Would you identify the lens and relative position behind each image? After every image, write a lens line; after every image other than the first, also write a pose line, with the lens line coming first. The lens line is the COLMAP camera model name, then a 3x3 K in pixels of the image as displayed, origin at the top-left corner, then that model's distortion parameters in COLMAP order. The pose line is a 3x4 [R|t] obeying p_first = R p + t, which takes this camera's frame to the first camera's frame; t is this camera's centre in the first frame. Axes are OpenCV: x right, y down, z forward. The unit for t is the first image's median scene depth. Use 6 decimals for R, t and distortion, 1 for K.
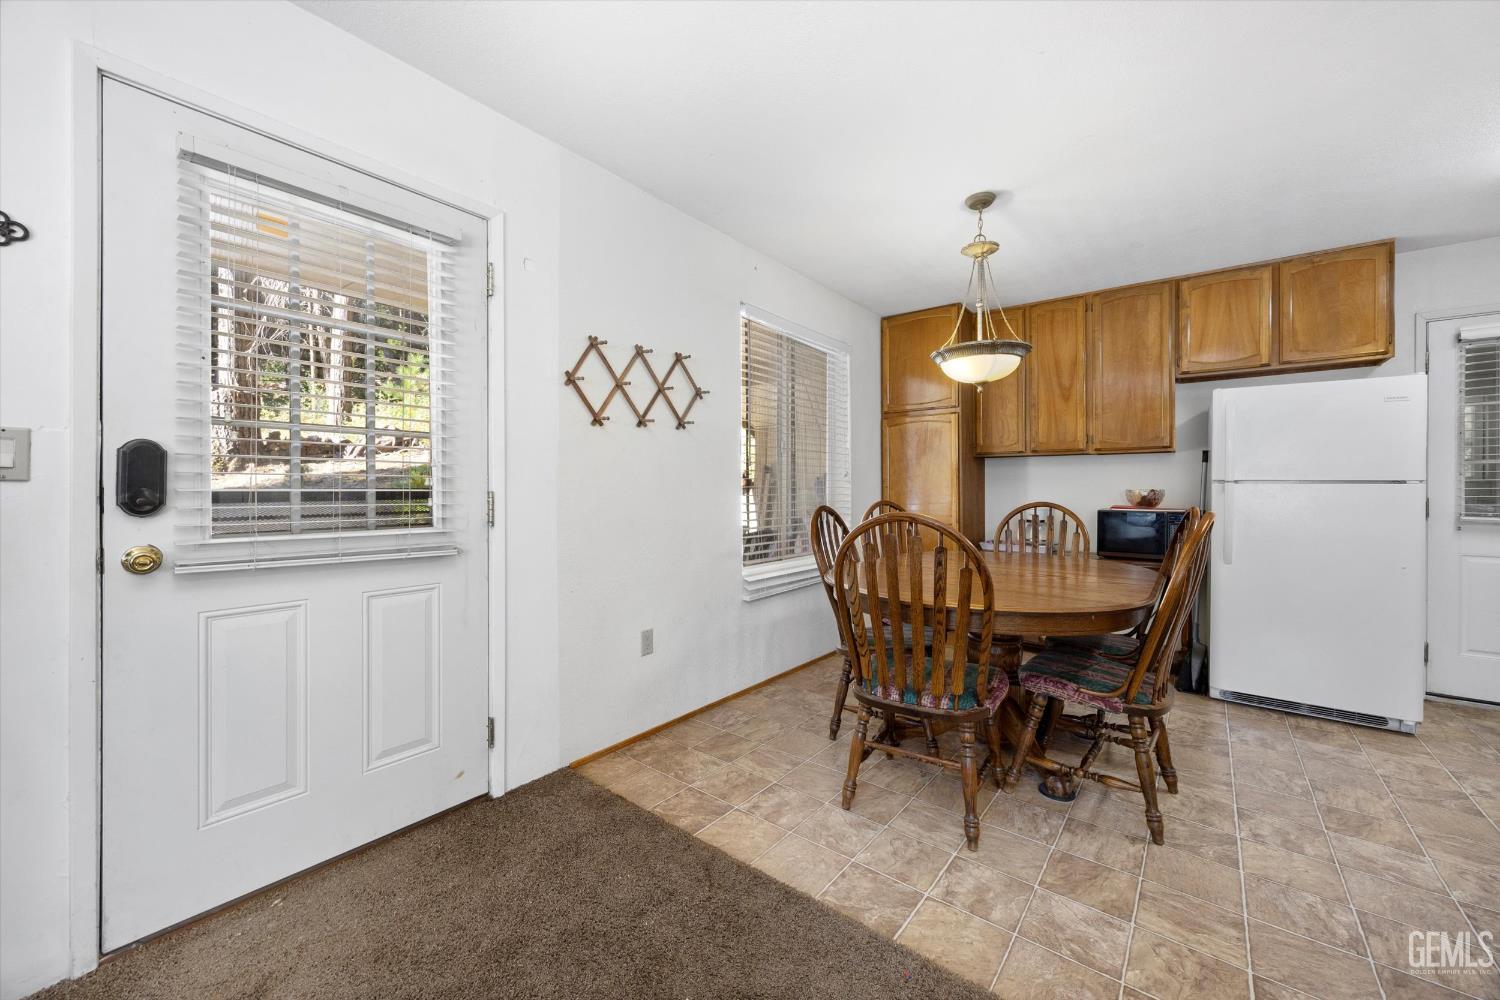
lens RADIAL K [[577.2, 0, 741.4], [0, 577.2, 489.8], [0, 0, 1]] dist [-0.000924, -0.000410]
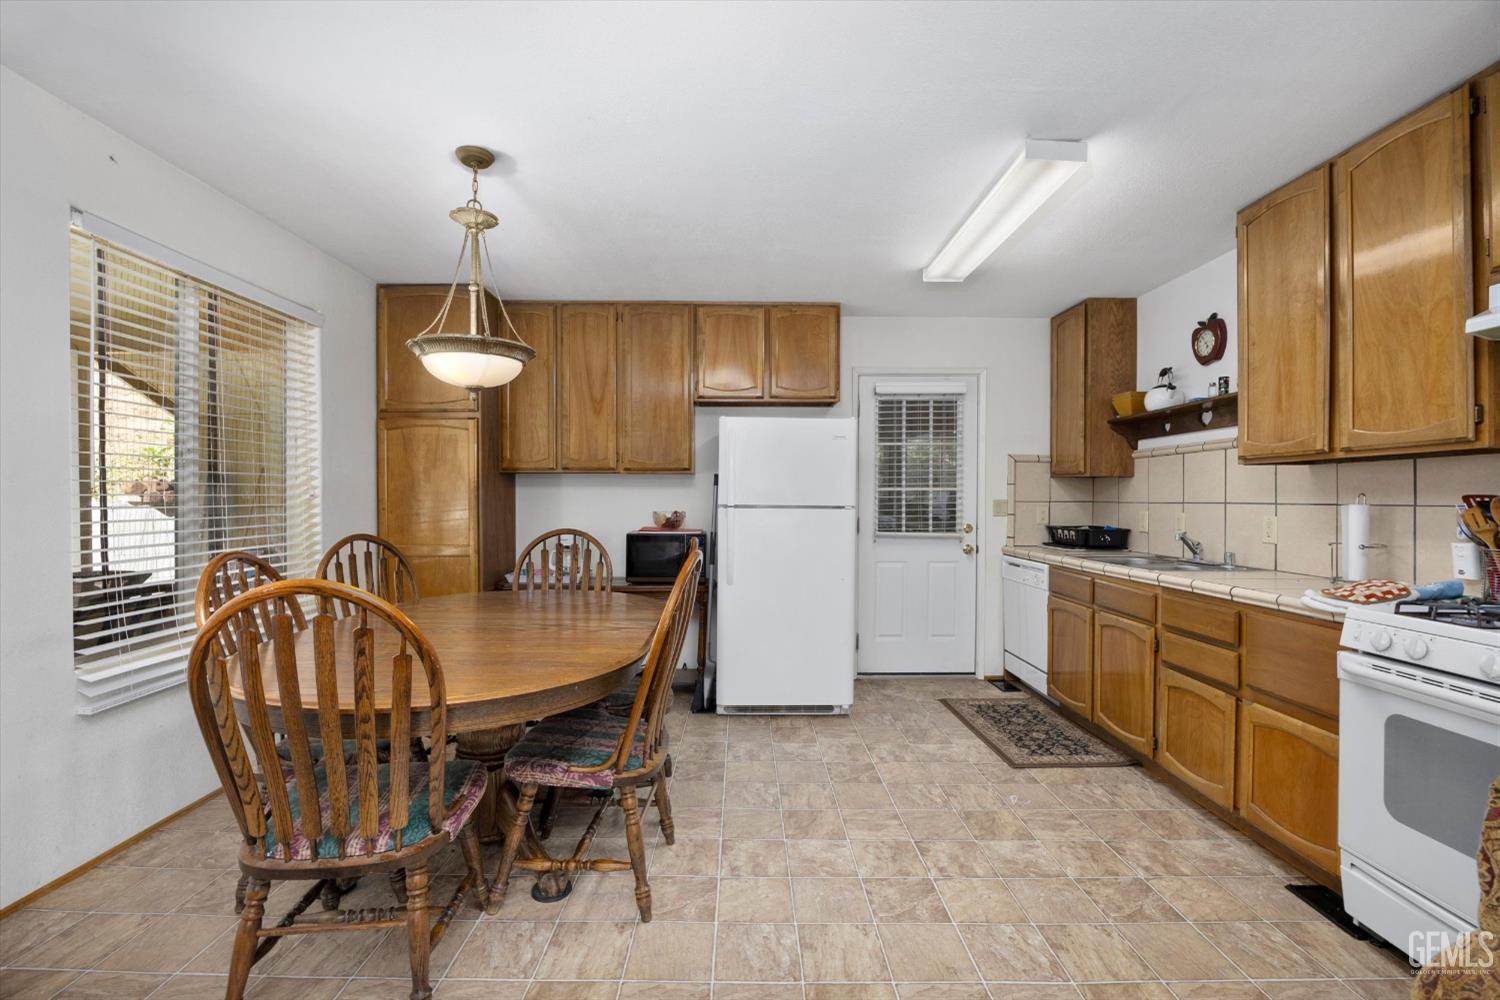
lens RADIAL K [[642.8, 0, 744.4], [0, 642.8, 496.2], [0, 0, 1]] dist [-0.019620, 0.000266]
pose [[0.777897, -0.000476, 0.628392, 0.137957], [-0.001554, 0.999995, 0.002682, -0.036807], [-0.628390, -0.003063, 0.777892, 0.081415]]
